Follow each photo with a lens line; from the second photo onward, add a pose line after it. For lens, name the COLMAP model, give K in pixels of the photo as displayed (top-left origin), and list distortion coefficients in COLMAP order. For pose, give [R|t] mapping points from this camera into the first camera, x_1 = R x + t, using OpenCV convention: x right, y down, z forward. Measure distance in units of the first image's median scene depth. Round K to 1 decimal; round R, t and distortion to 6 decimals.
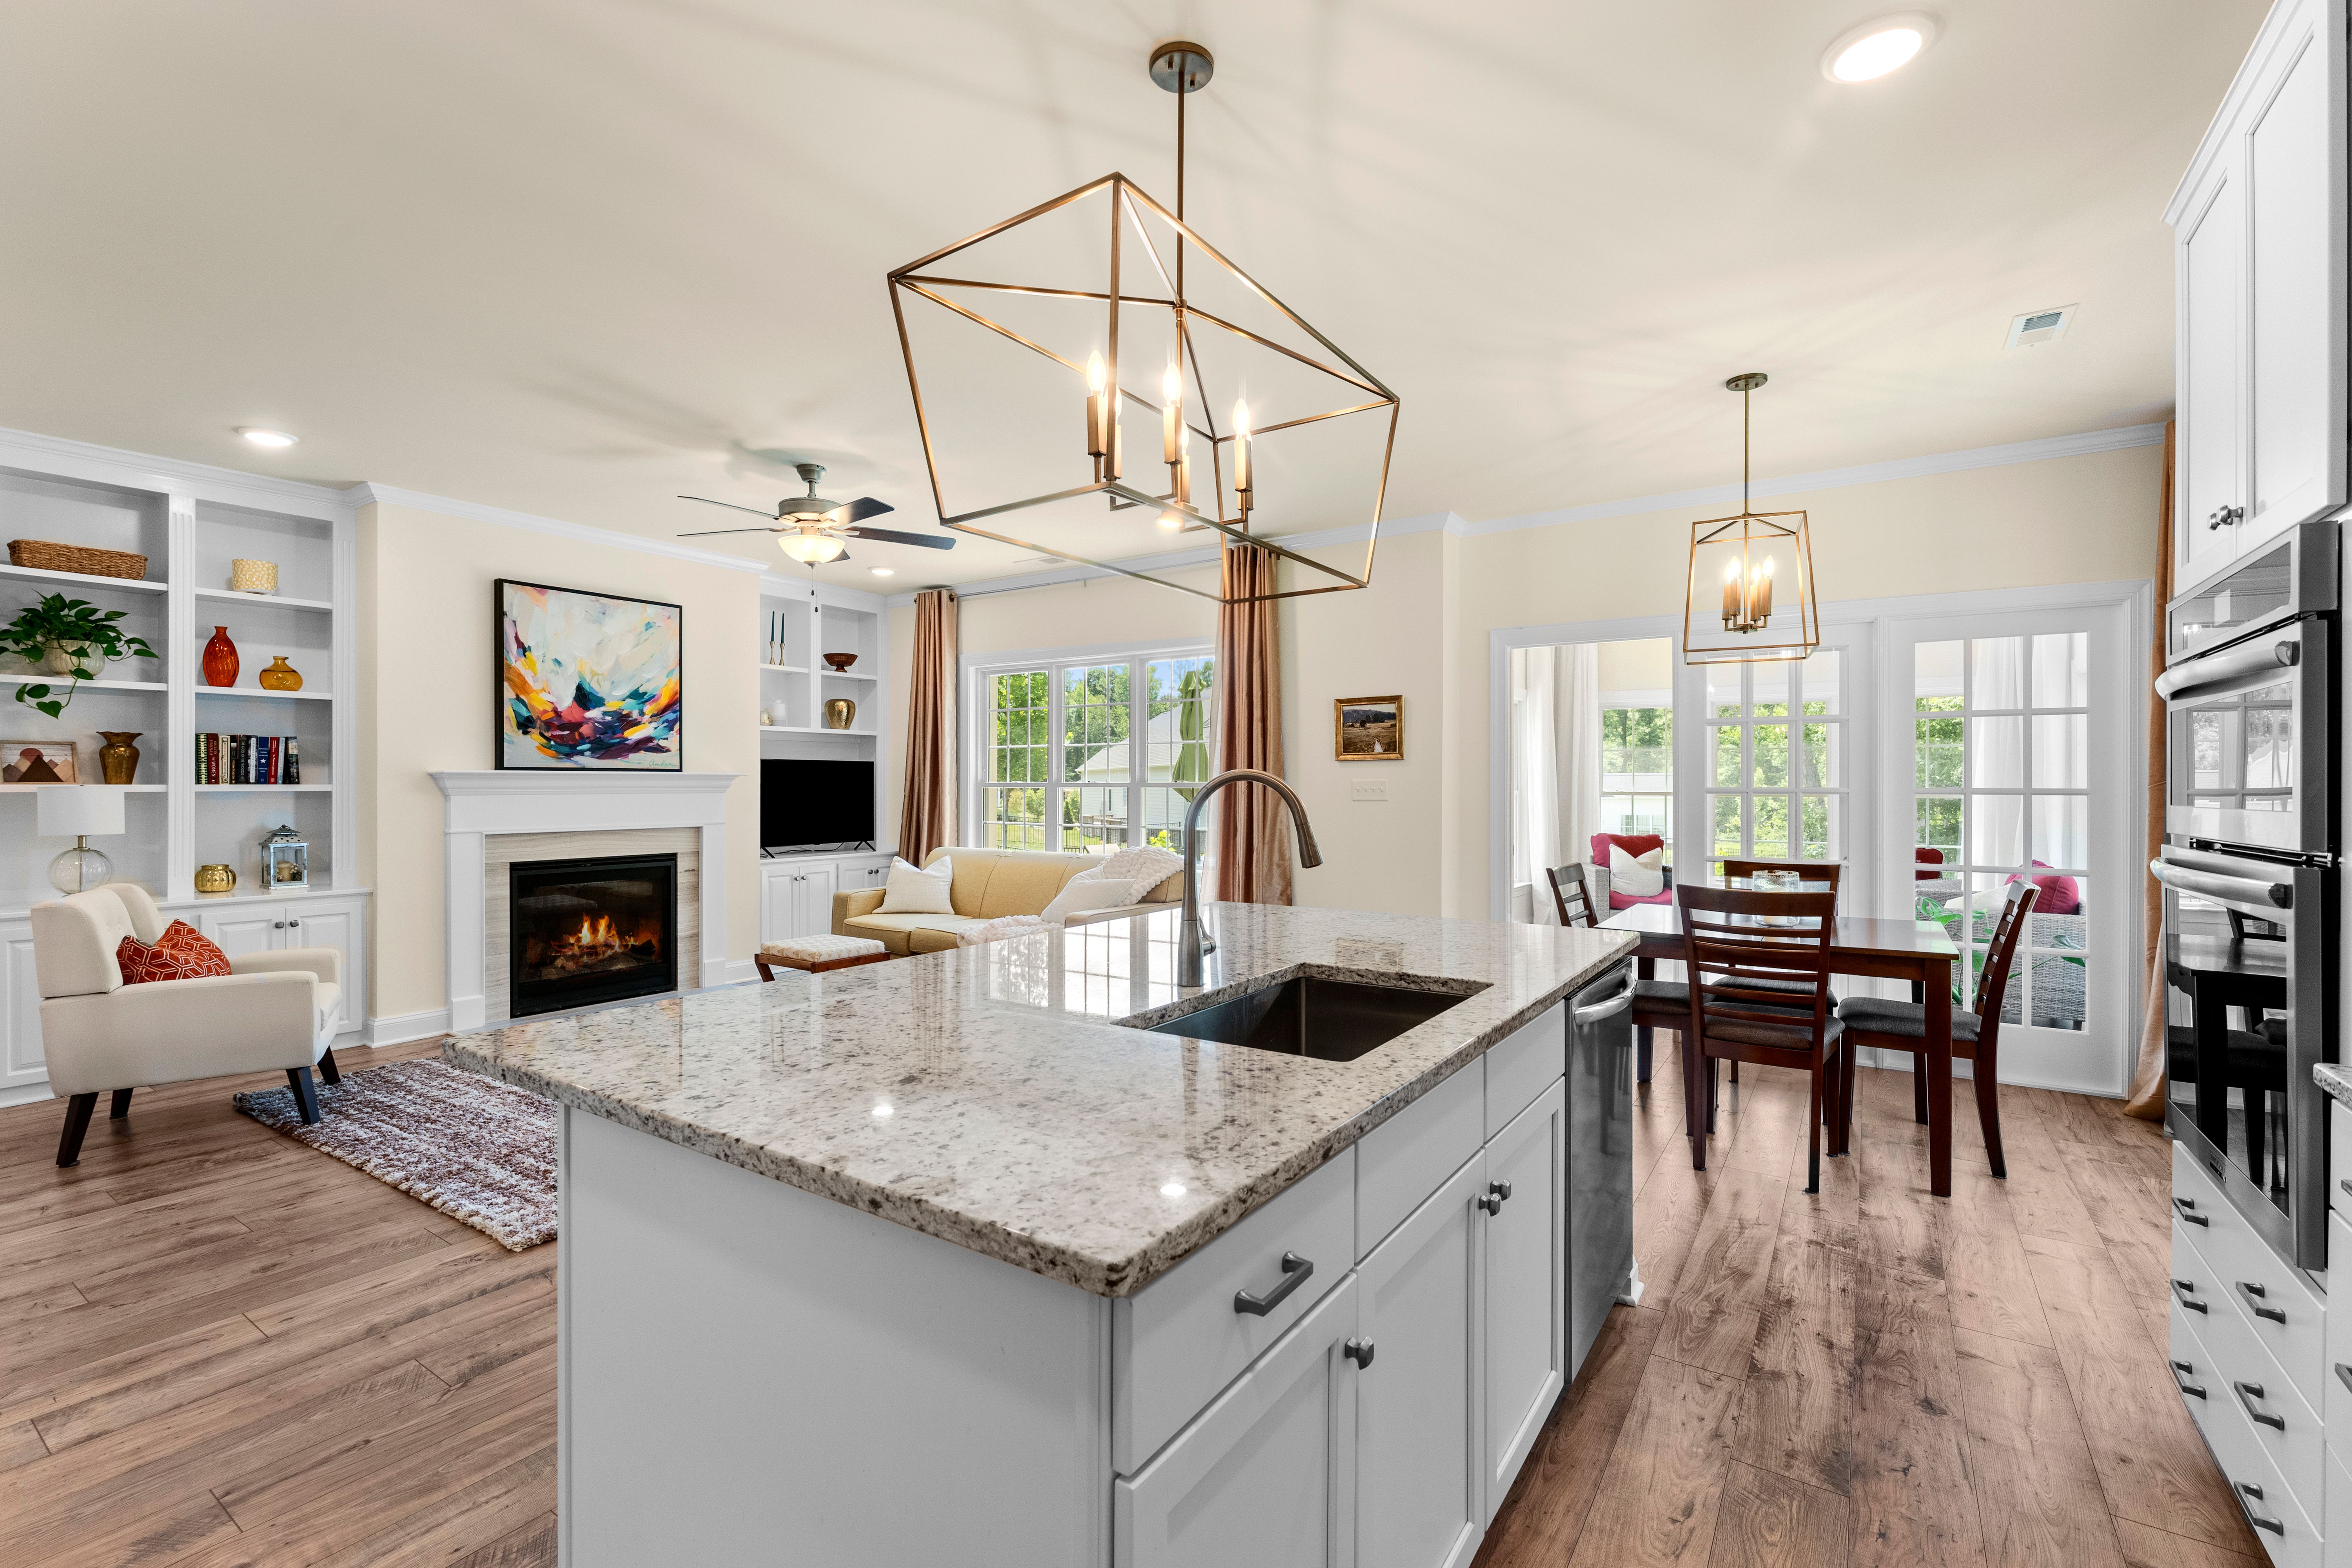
lens RADIAL K [[1021.9, 0, 1162.3], [0, 1021.9, 790.3], [0, 0, 1]] dist [-0.002434, -0.000625]
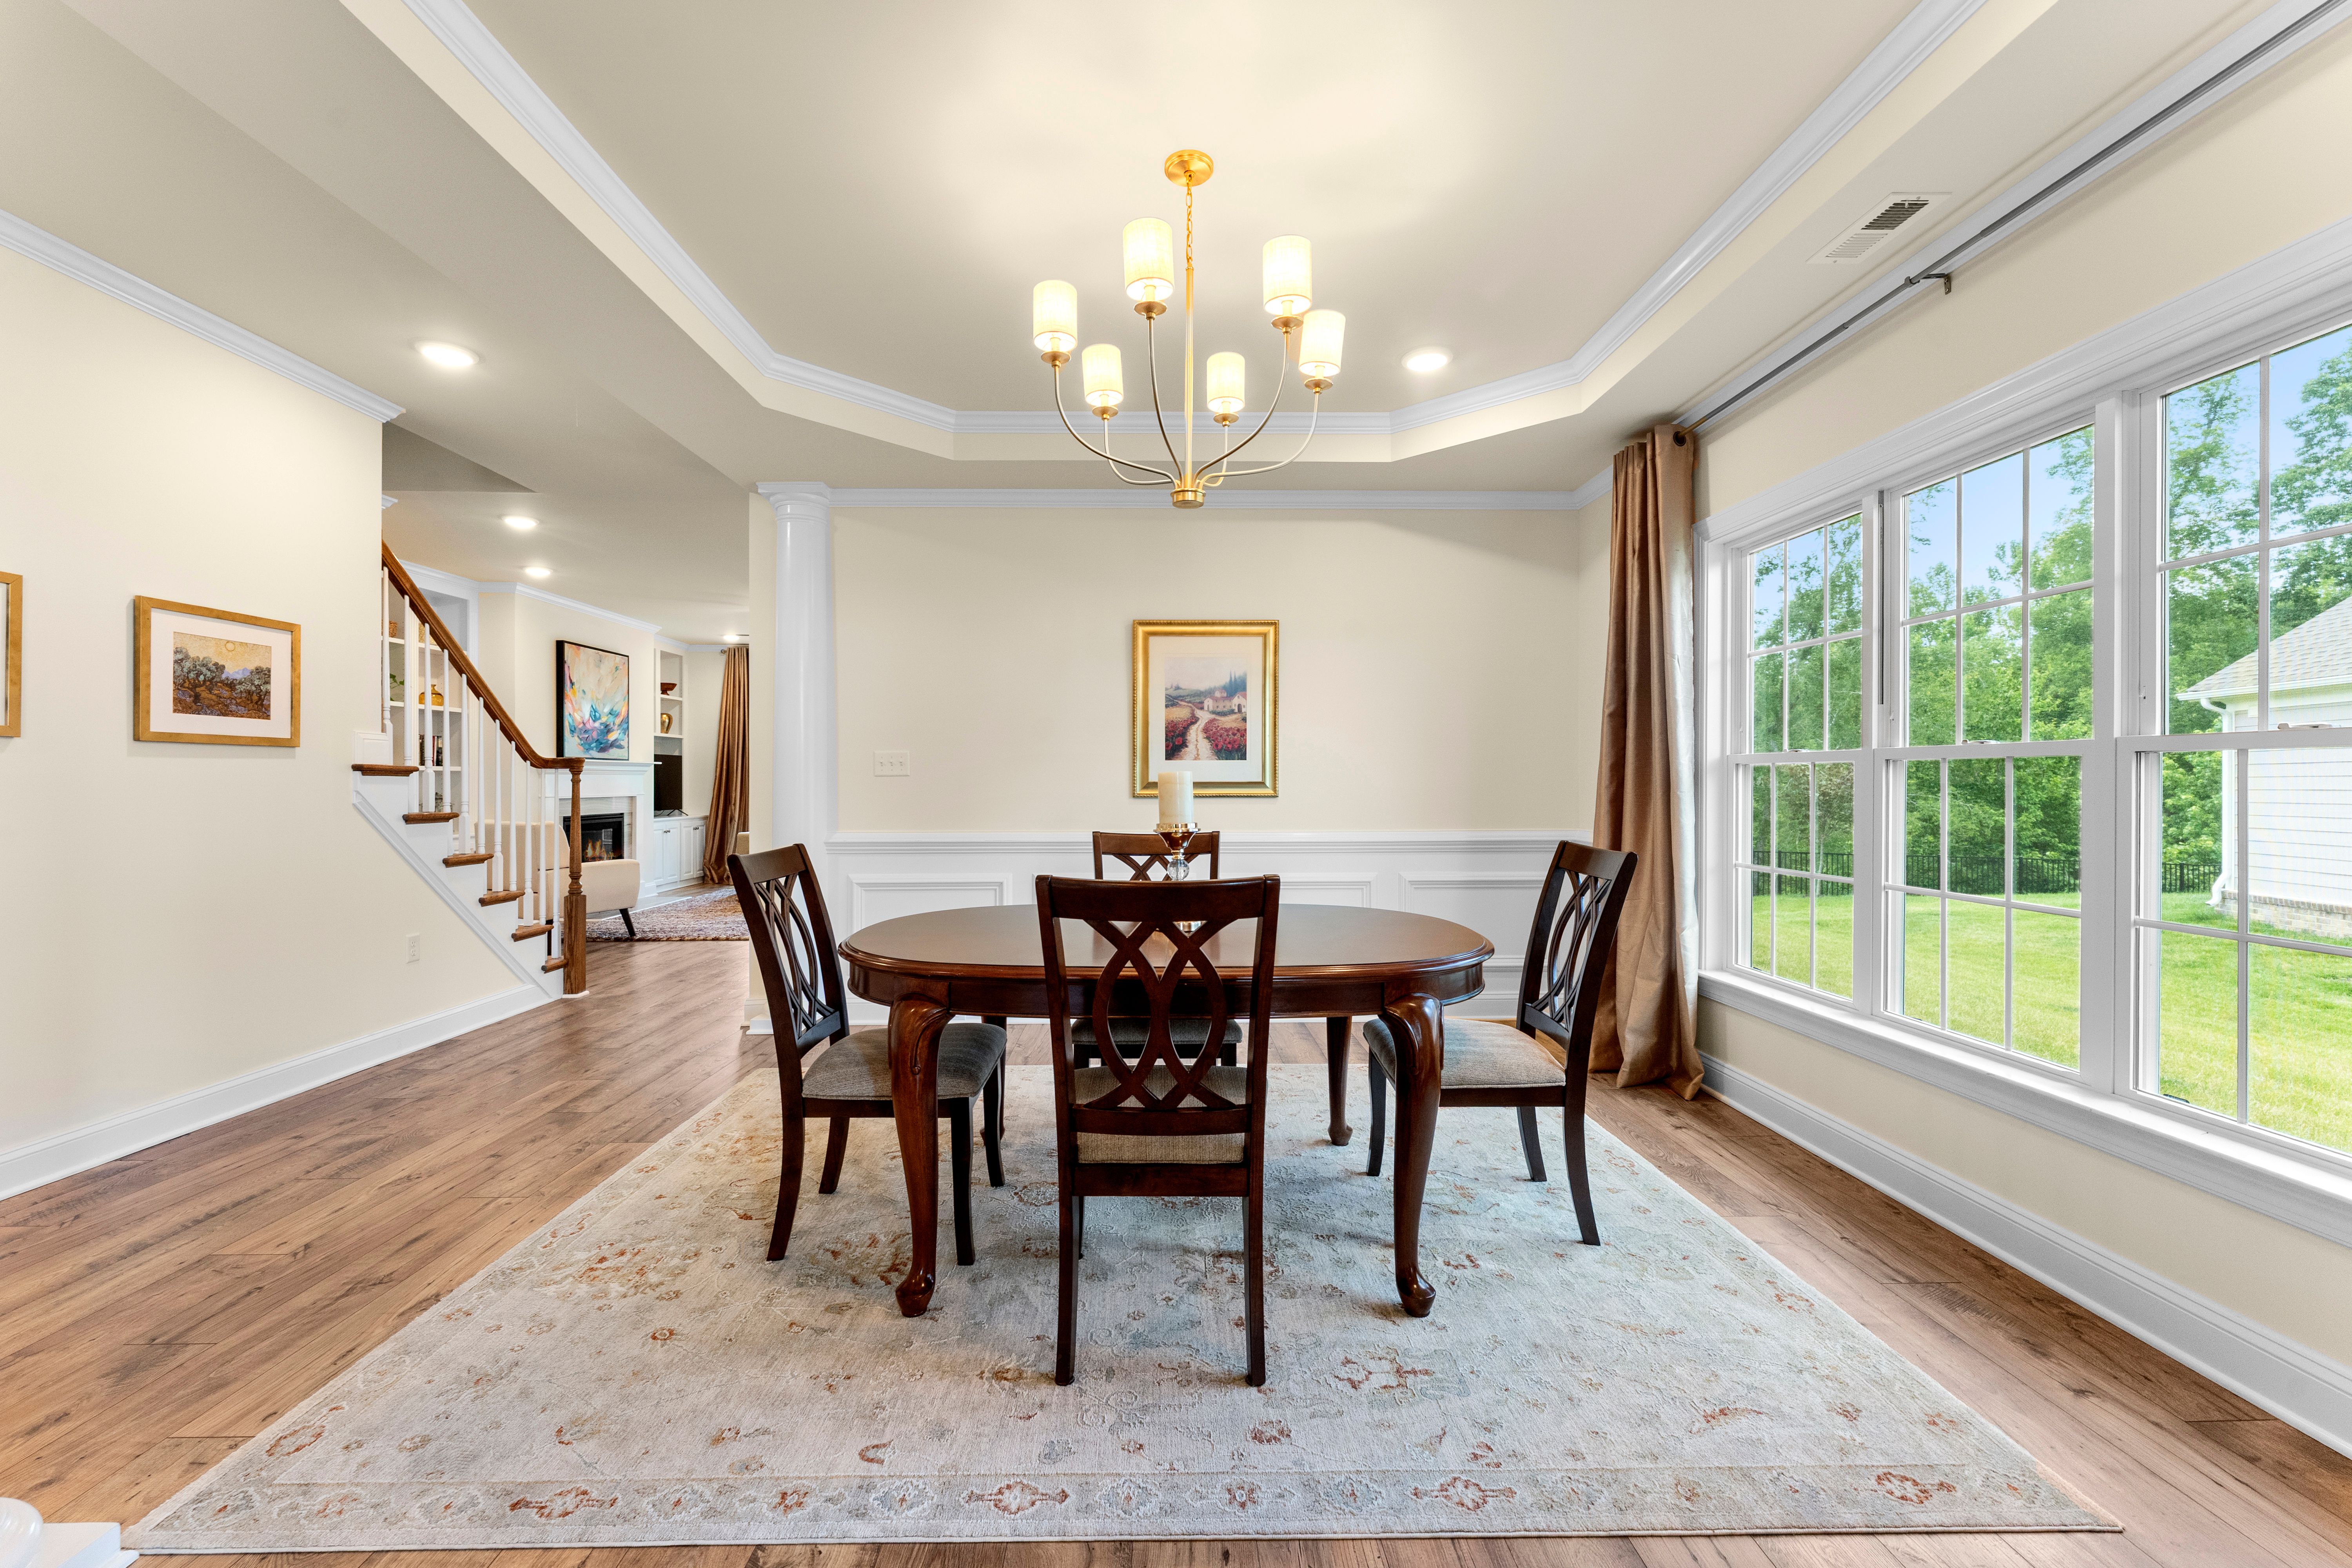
lens RADIAL K [[943.9, 0, 1168.7], [0, 943.9, 780.1], [0, 0, 1]] dist [-0.002692, -0.000066]
pose [[0.812831, -0.002556, 0.582493, -0.729660], [0.005649, 0.999978, -0.003495, 0.023966], [-0.582472, 0.006131, 0.812828, -0.759664]]
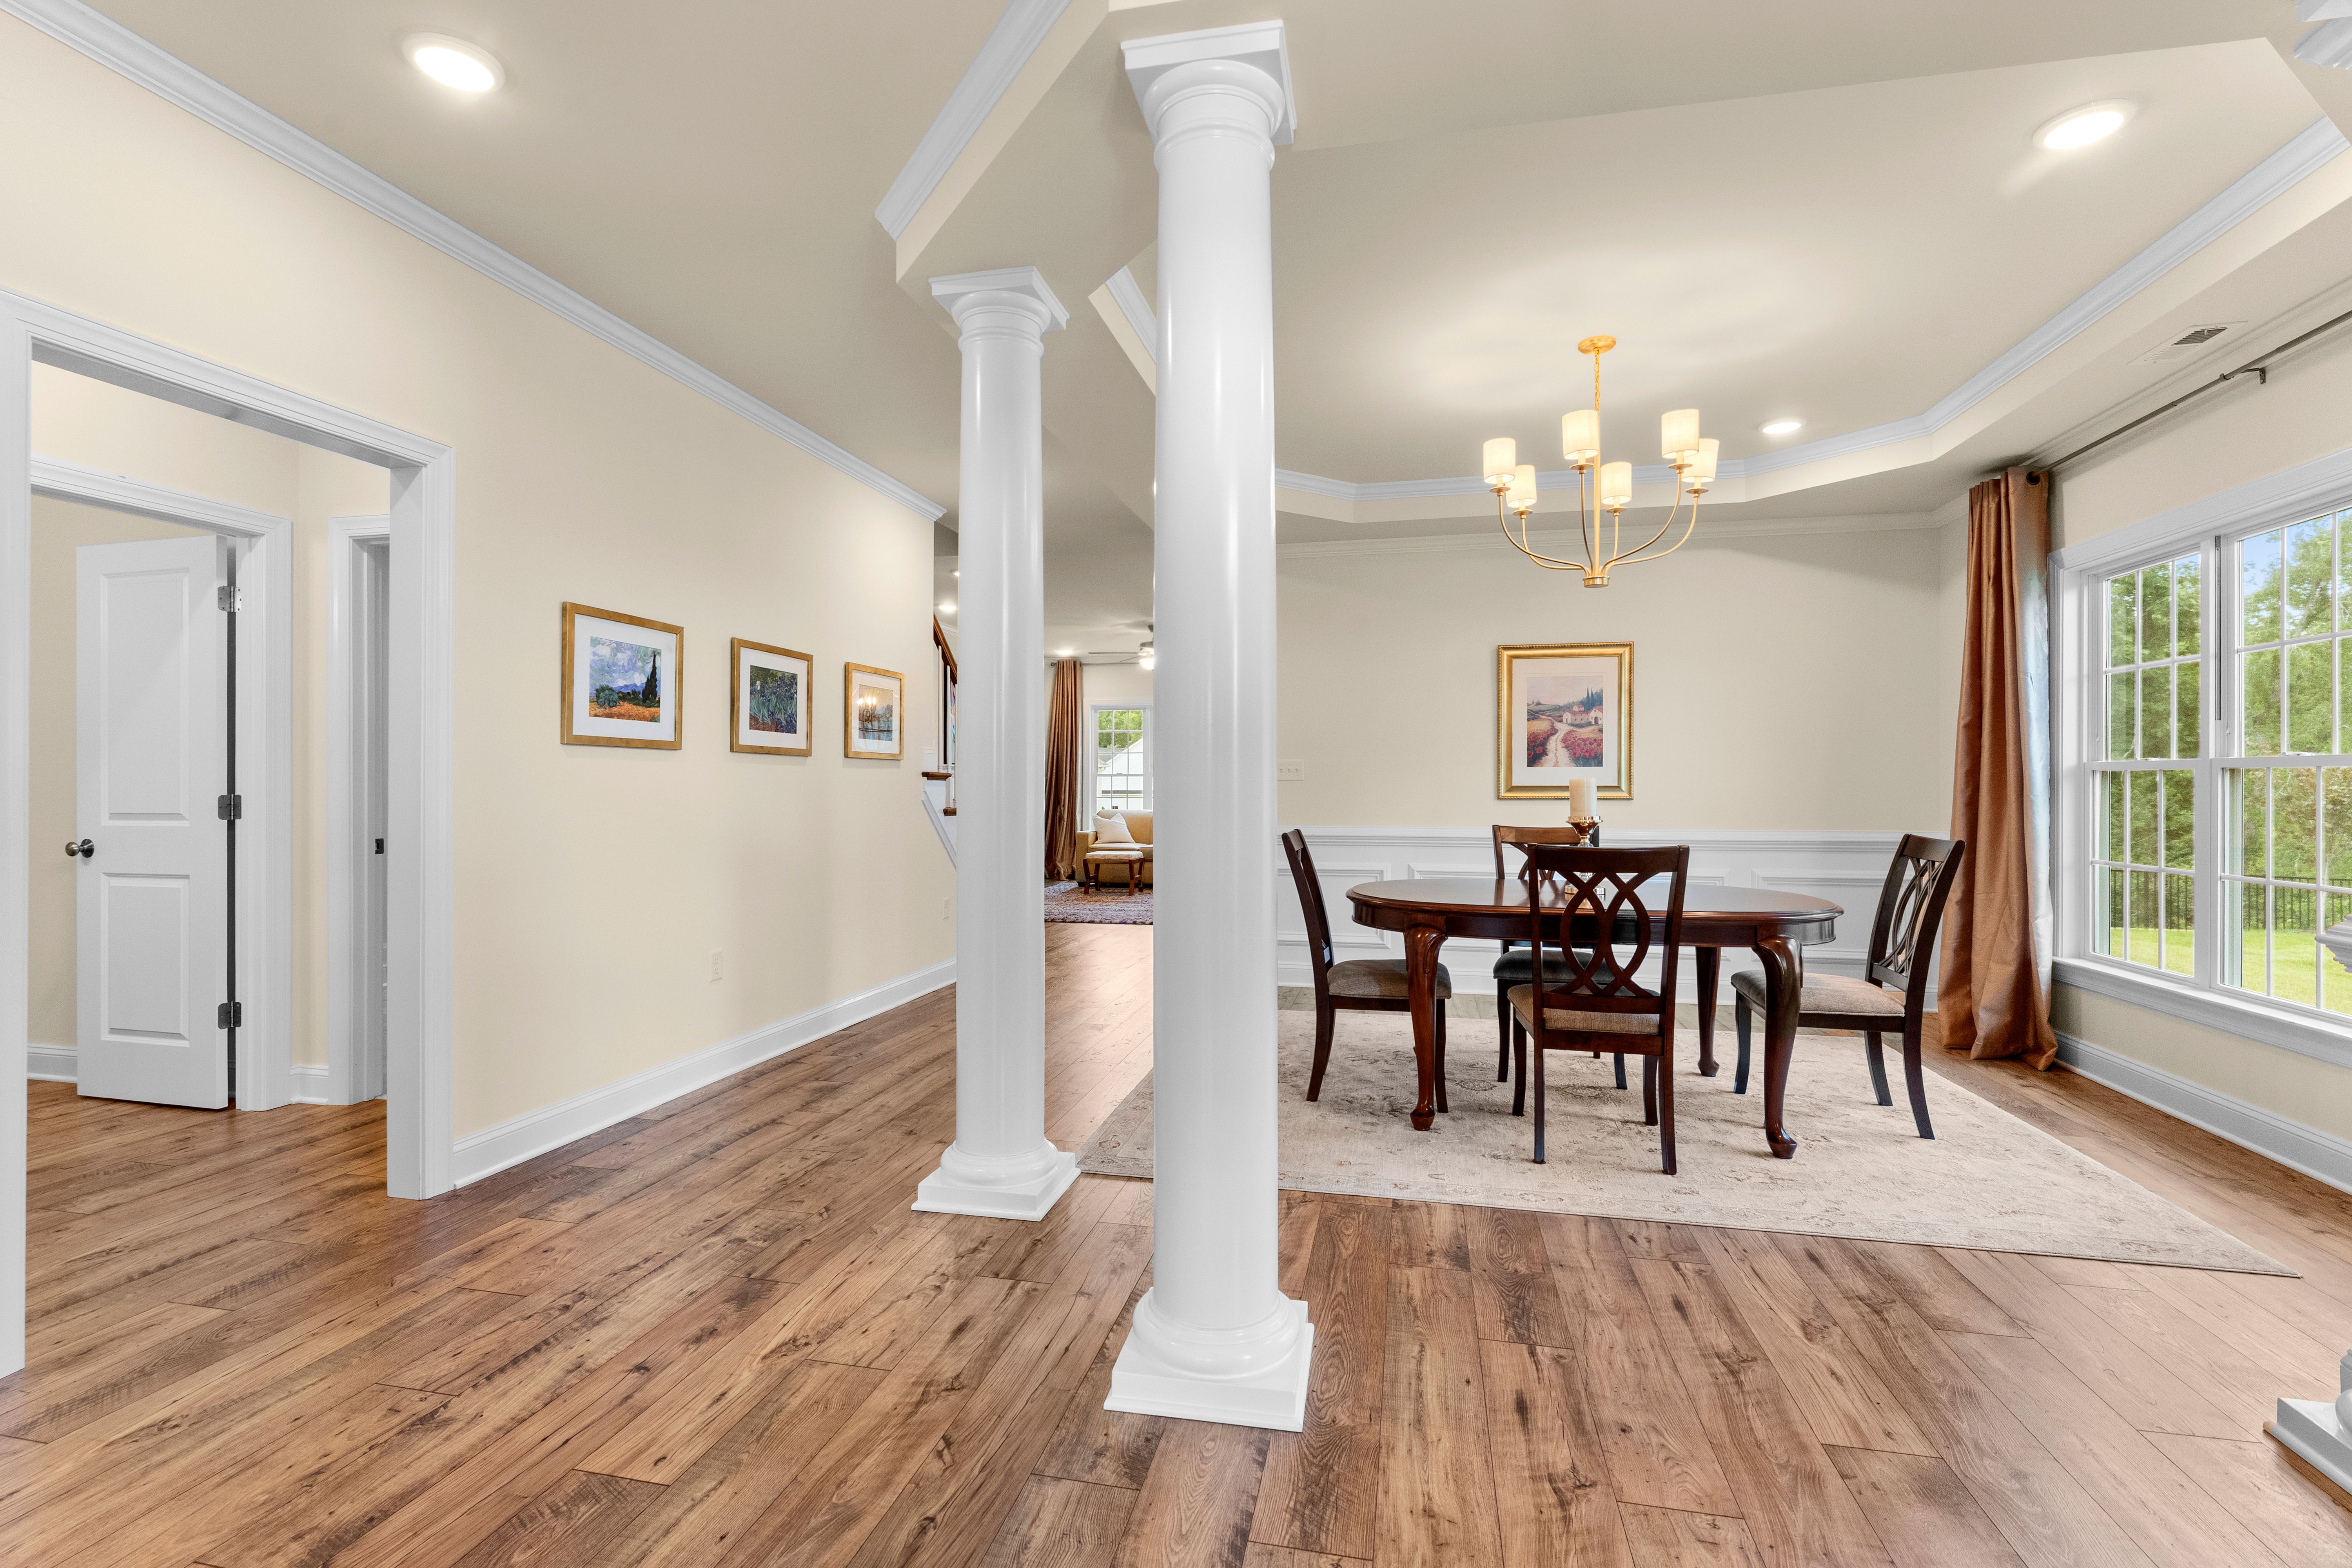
lens RADIAL K [[1064.8, 0, 1172.3], [0, 1064.8, 775.7], [0, 0, 1]] dist [-0.002698, -0.000665]
pose [[0.928530, 0.001870, 0.371254, -0.980875], [0.002721, 0.999926, -0.011842, 0.024220], [-0.371248, 0.012006, 0.928456, -0.947839]]
